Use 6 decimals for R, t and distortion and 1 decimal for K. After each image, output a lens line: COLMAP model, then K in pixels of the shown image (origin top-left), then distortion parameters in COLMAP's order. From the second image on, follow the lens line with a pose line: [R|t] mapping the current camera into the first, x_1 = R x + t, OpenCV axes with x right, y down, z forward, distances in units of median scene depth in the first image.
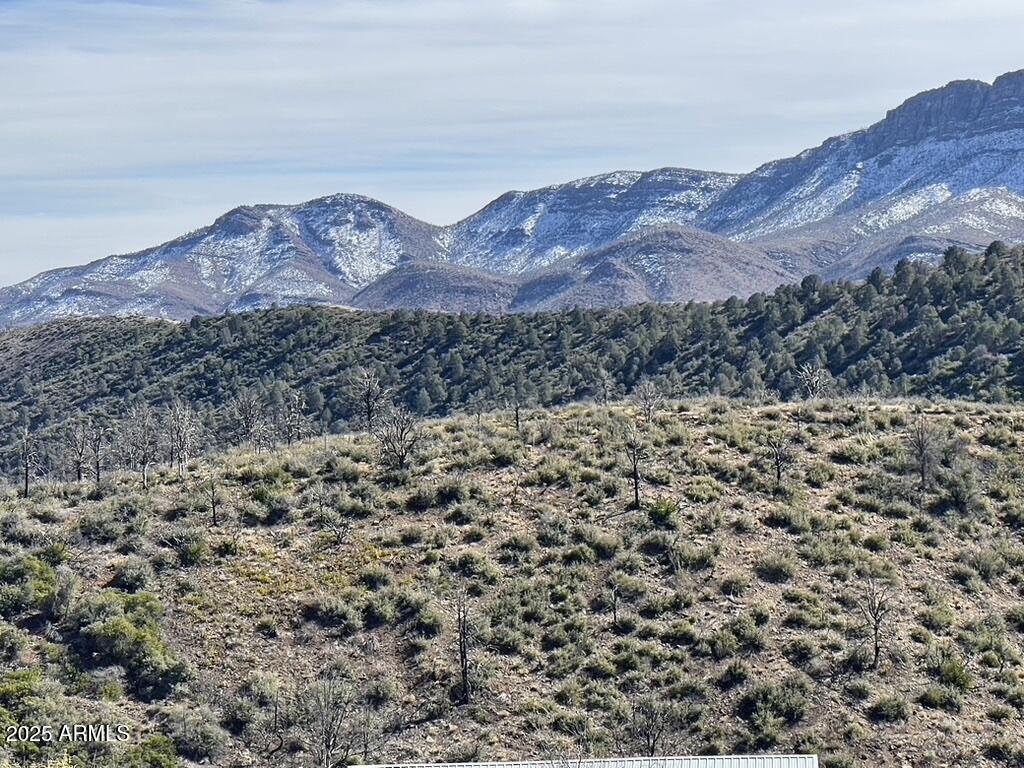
lens RADIAL K [[2662.3, 0, 512.6], [0, 2662.3, 383.7], [0, 0, 1]] dist [0.185301, 0.000000]
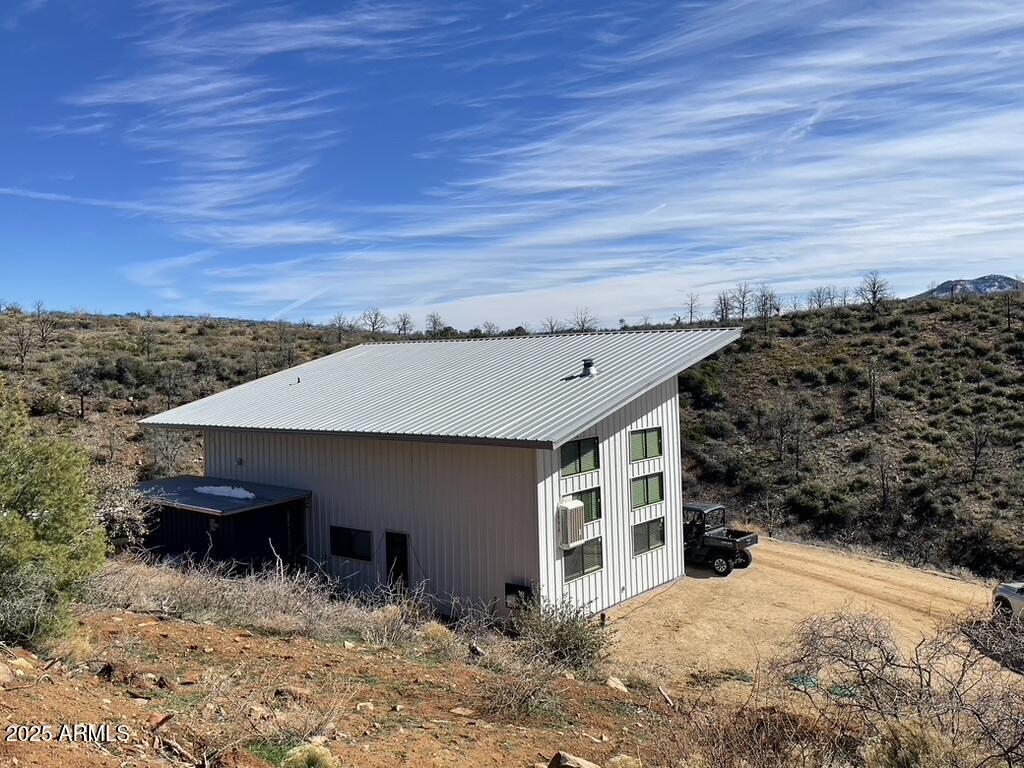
lens RADIAL K [[853.7, 0, 511.7], [0, 853.7, 382.0], [0, 0, 1]] dist [0.006457, 0.004660]
pose [[0.830539, 0.034013, -0.555921, 0.098367], [-0.016378, 0.999193, 0.036665, 0.070878], [0.556720, -0.021346, 0.830426, 0.354575]]
